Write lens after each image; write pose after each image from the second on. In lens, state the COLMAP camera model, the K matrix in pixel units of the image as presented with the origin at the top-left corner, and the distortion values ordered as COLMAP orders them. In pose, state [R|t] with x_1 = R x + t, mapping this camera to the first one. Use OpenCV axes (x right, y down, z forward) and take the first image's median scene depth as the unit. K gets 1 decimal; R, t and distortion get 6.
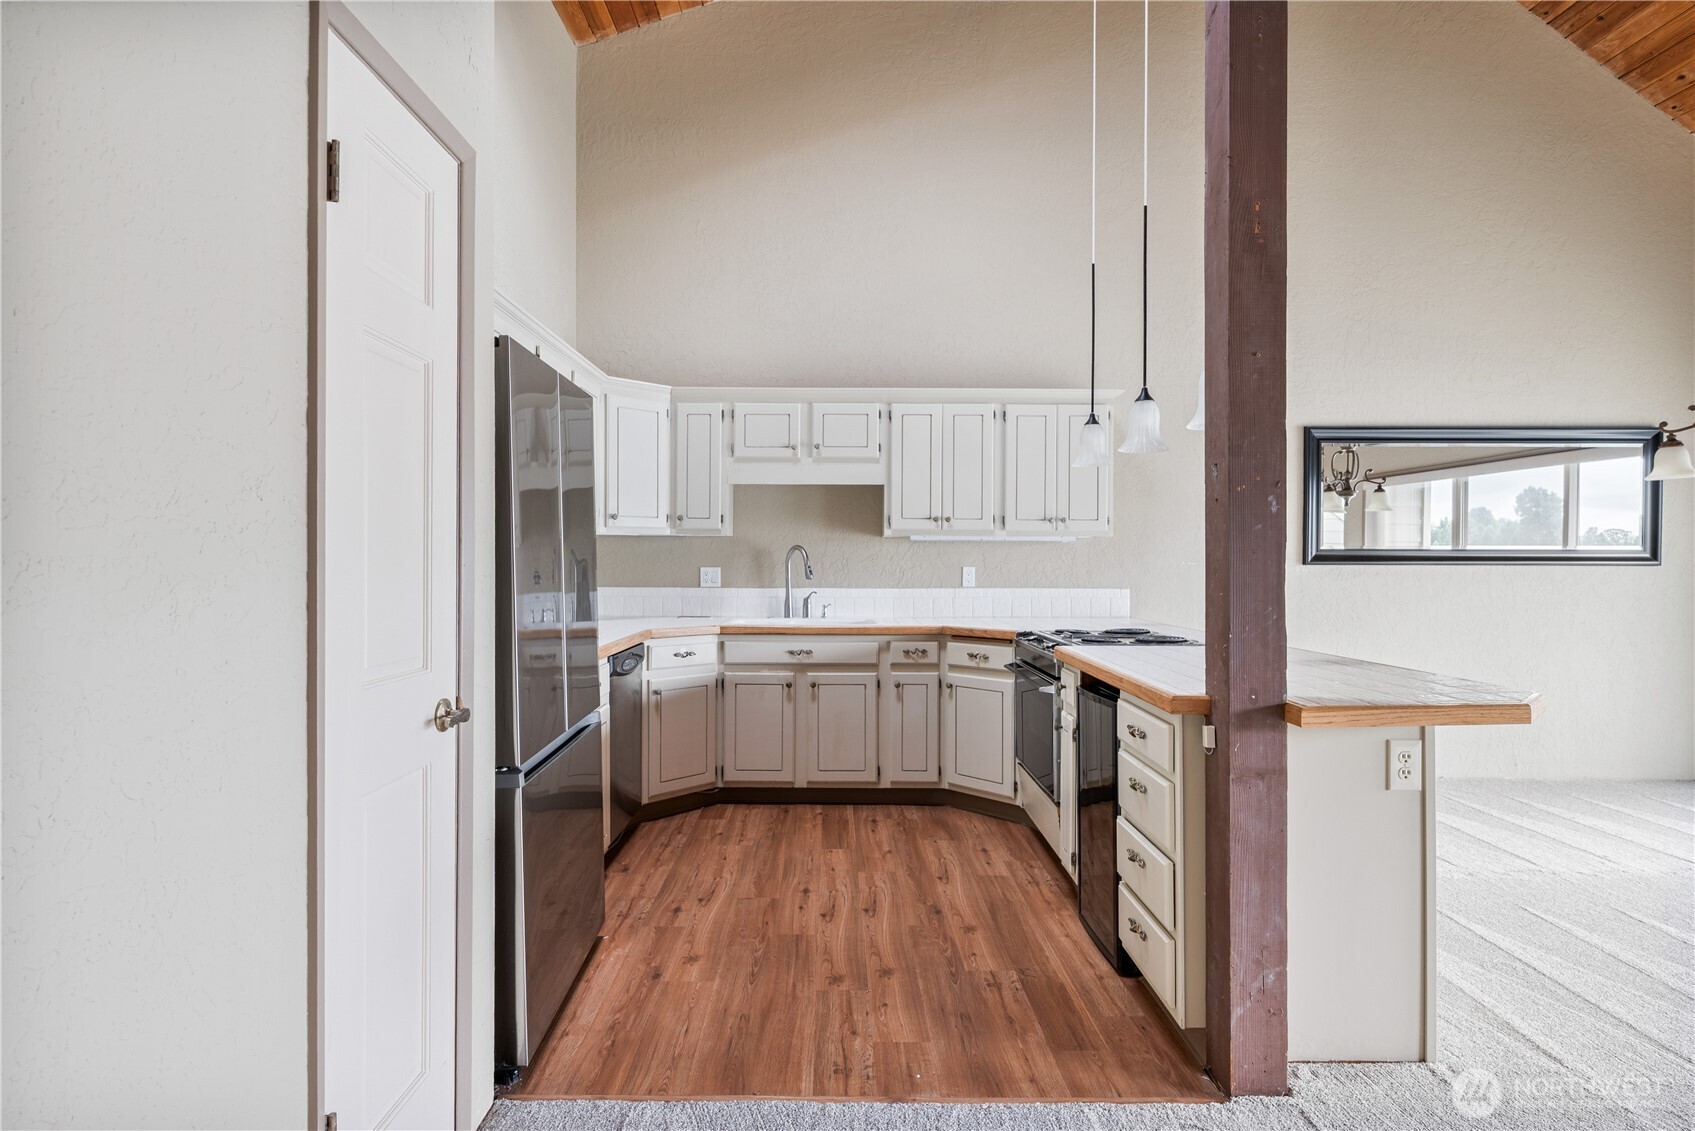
lens RADIAL K [[873.8, 0, 836.9], [0, 873.8, 563.9], [0, 0, 1]] dist [0.003906, 0.000551]
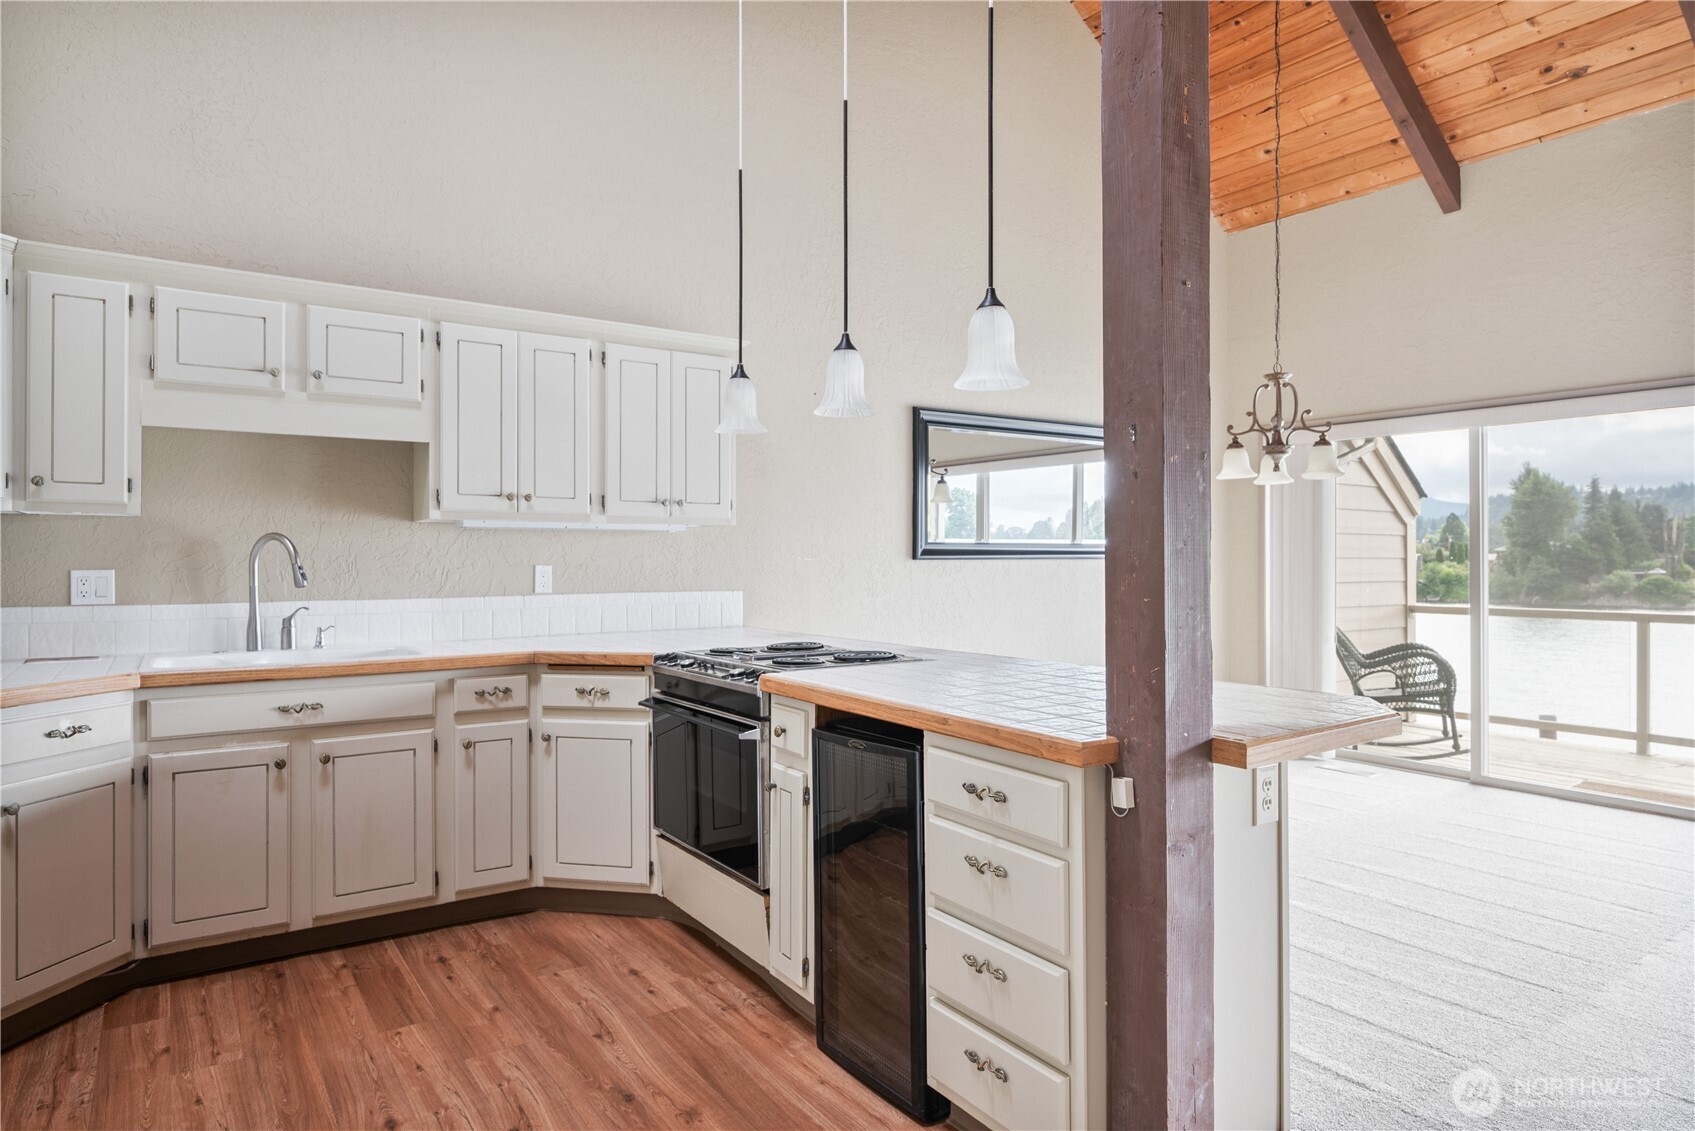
lens RADIAL K [[1004.9, 0, 849.7], [0, 1004.9, 556.1], [0, 0, 1]] dist [0.001049, -0.001378]
pose [[0.828833, -0.003937, 0.559483, -0.121330], [0.005850, 0.999982, -0.001629, -0.001539], [-0.559466, 0.004623, 0.828840, 0.212623]]
